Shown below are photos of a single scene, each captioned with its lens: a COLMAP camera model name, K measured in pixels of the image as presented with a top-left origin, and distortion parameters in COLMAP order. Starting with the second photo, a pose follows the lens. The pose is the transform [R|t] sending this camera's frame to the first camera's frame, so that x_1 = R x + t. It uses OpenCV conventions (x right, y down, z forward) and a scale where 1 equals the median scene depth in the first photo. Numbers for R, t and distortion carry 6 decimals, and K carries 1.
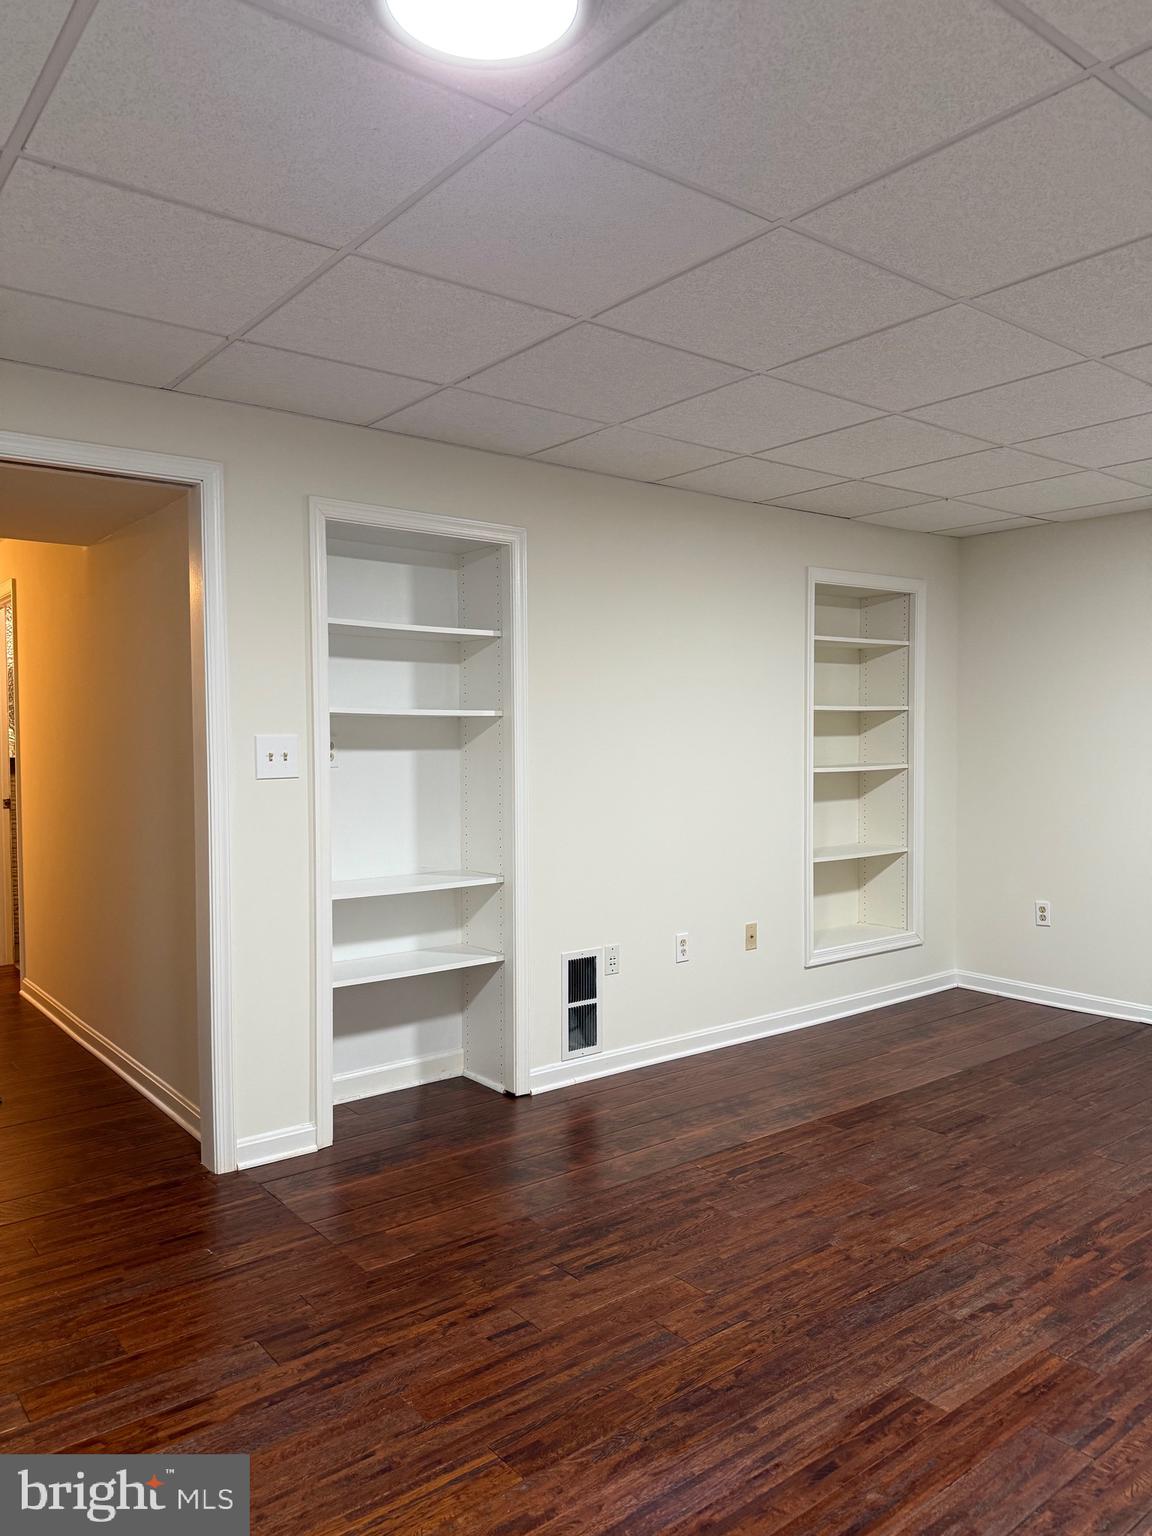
lens RADIAL K [[1089.6, 0, 576.0], [0, 1089.6, 768.0], [0, 0, 1]] dist [-0.000871, 0.000013]
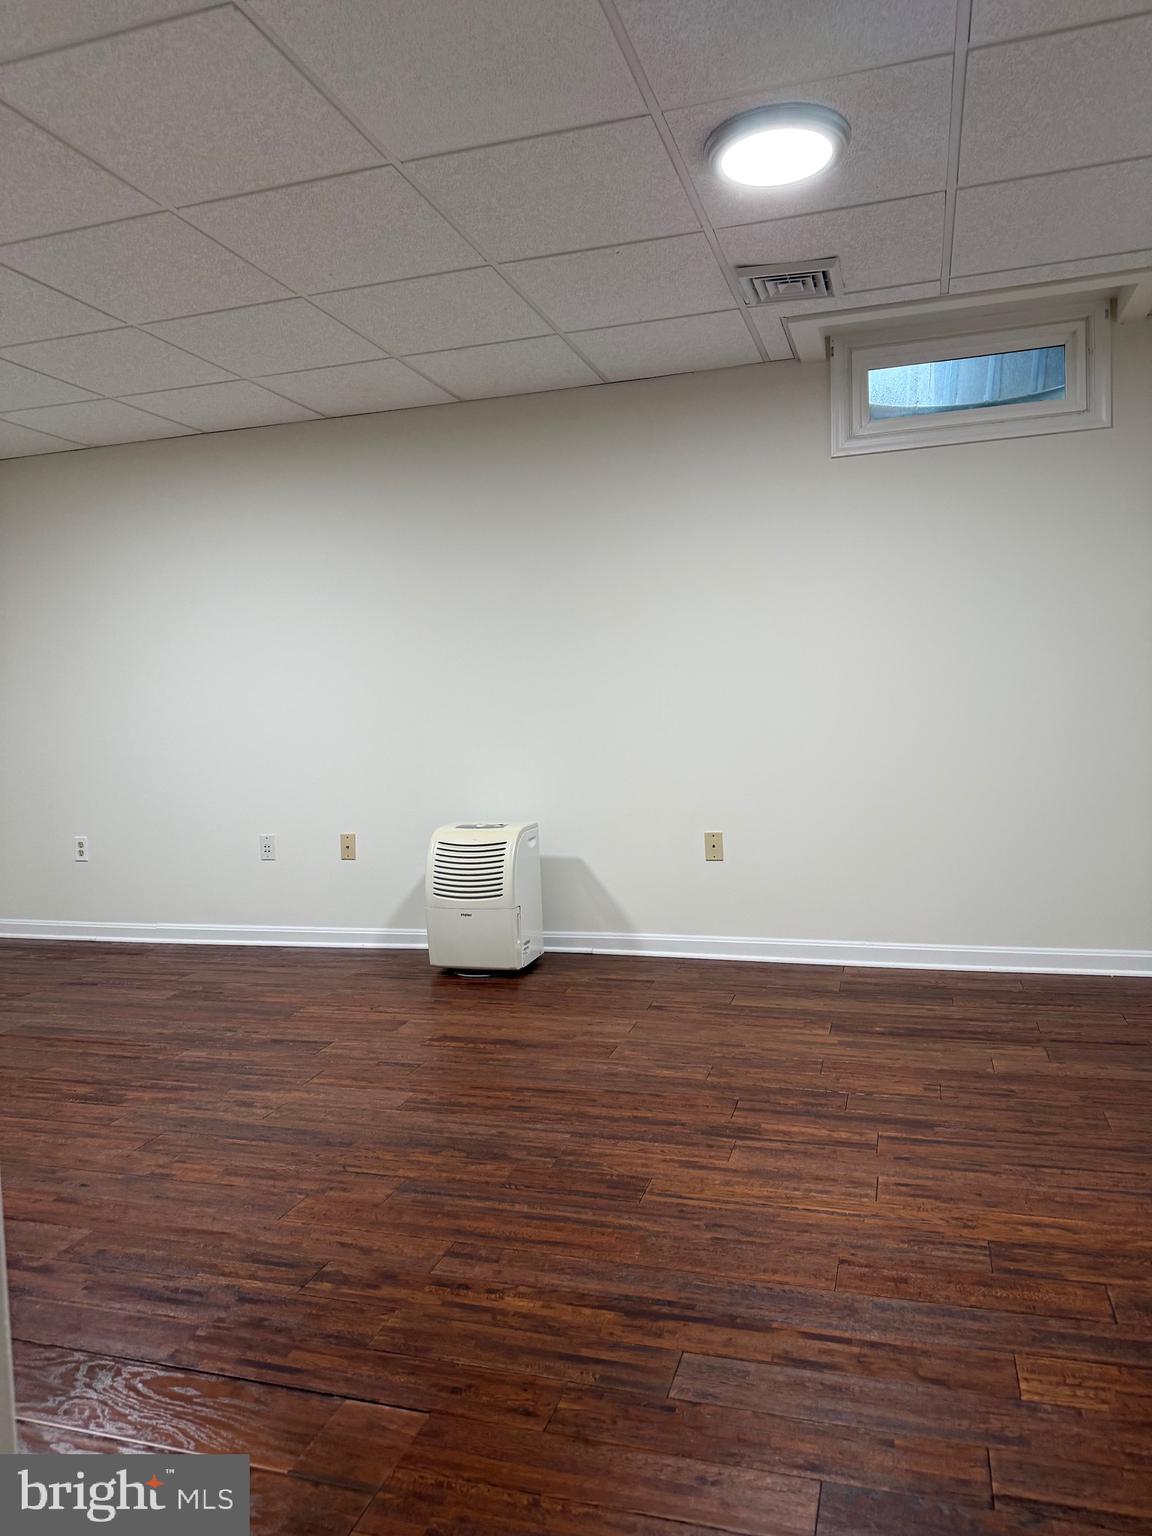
lens RADIAL K [[1089.6, 0, 576.0], [0, 1089.6, 768.0], [0, 0, 1]] dist [-0.000871, 0.000013]
pose [[-0.563684, -0.021617, 0.825708, -0.849891], [0.066709, 0.995201, 0.071594, 0.080932], [-0.823293, 0.095438, -0.559536, 1.446152]]
